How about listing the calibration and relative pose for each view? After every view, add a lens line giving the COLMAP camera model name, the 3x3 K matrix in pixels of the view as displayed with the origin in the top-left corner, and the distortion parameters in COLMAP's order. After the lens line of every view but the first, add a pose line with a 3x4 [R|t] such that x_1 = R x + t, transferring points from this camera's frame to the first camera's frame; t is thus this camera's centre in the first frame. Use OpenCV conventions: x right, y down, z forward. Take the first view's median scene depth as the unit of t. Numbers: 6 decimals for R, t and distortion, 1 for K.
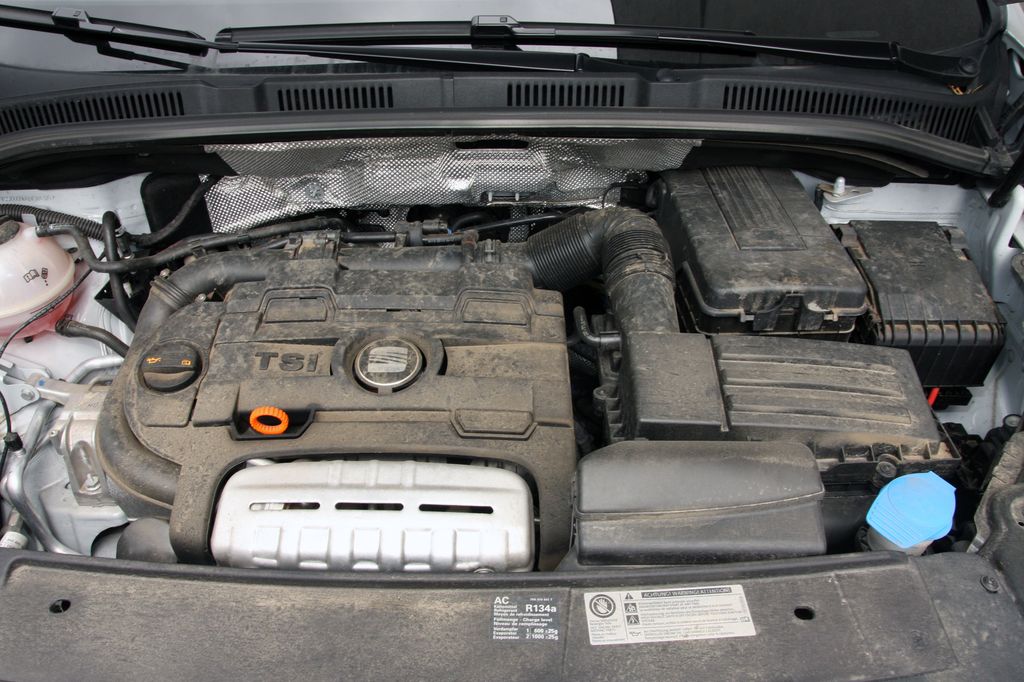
lens RADIAL K [[794.0, 0, 508.7], [0, 794.0, 345.4], [0, 0, 1]] dist [-0.119338, 0.066203]
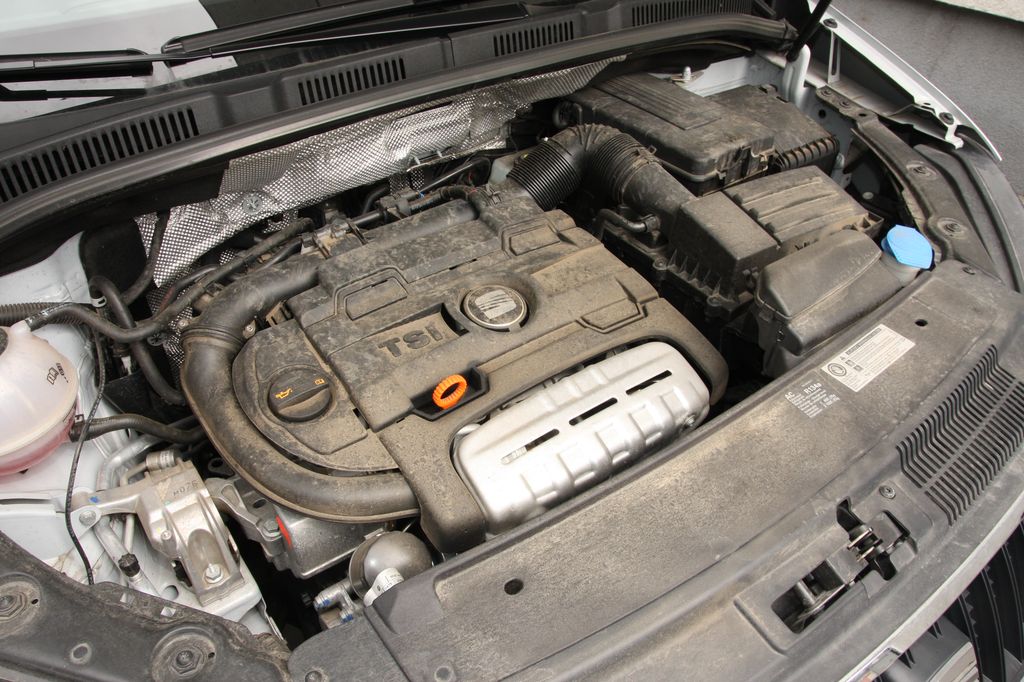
lens RADIAL K [[794.0, 0, 507.4], [0, 794.0, 339.4], [0, 0, 1]] dist [-0.119338, 0.066203]
pose [[0.797950, -0.360666, 0.482903, -0.668714], [0.357244, 0.928312, 0.103019, -0.041349], [-0.485441, 0.090310, 0.869593, 0.066977]]
